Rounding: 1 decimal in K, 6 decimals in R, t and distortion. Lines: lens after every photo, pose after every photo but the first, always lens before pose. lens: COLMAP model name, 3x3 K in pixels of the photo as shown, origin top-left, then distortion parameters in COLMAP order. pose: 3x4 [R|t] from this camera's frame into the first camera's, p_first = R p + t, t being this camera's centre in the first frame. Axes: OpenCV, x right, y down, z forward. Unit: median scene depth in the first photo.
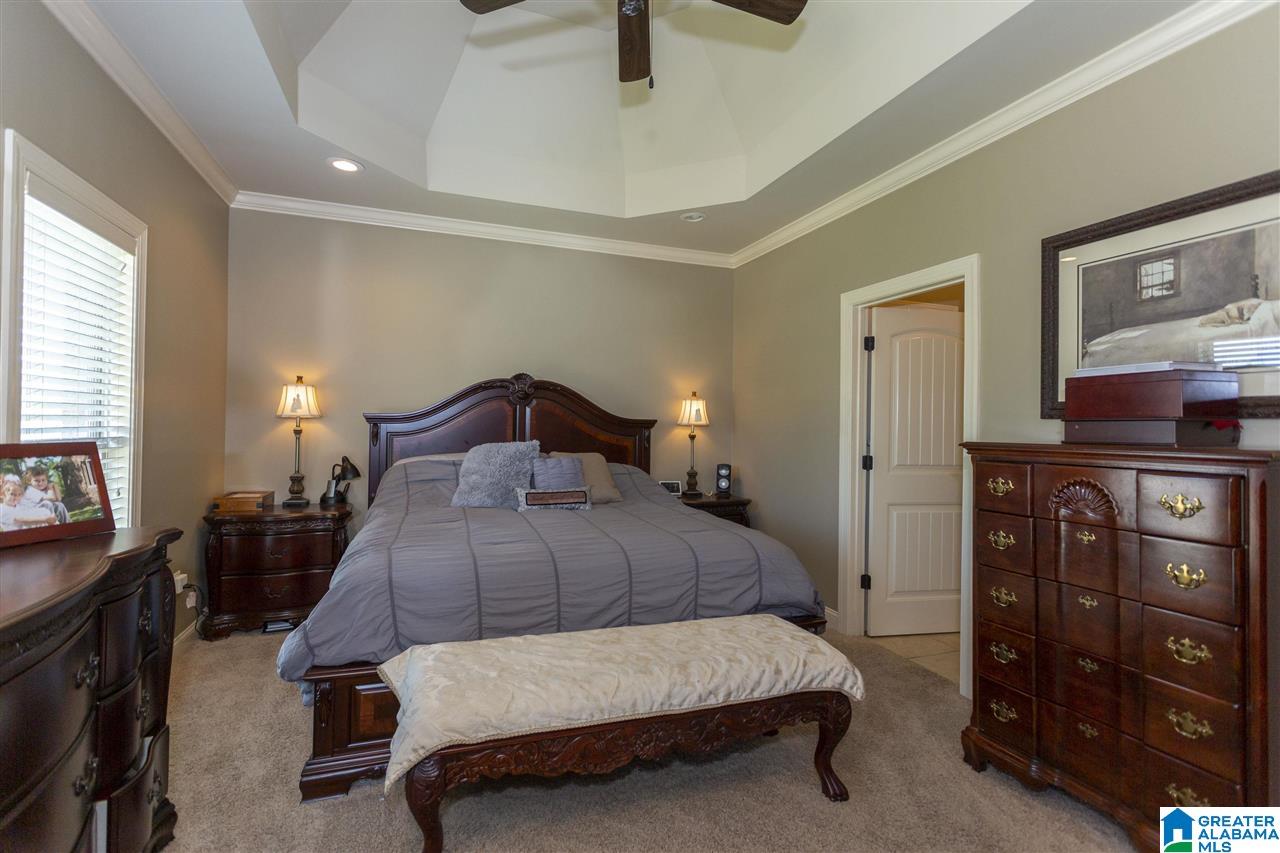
lens RADIAL K [[614.9, 0, 639.0], [0, 614.9, 423.9], [0, 0, 1]] dist [-0.004382, -0.001031]
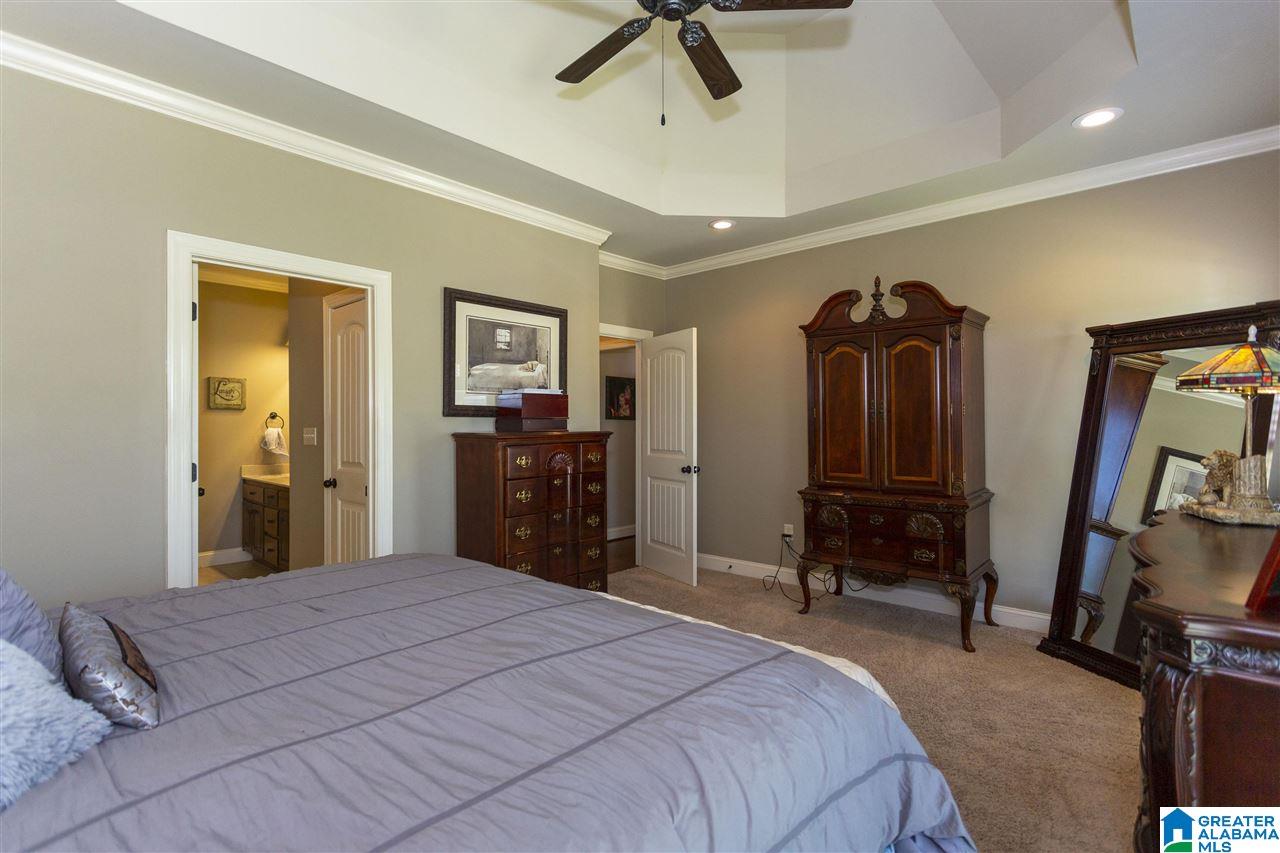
lens RADIAL K [[614.9, 0, 640.1], [0, 614.9, 421.0], [0, 0, 1]] dist [-0.004382, -0.001031]
pose [[-0.488116, -0.010681, 0.872714, -0.851911], [-0.008219, 0.999937, 0.007641, -0.013966], [-0.872740, -0.003444, -0.488173, 1.428569]]
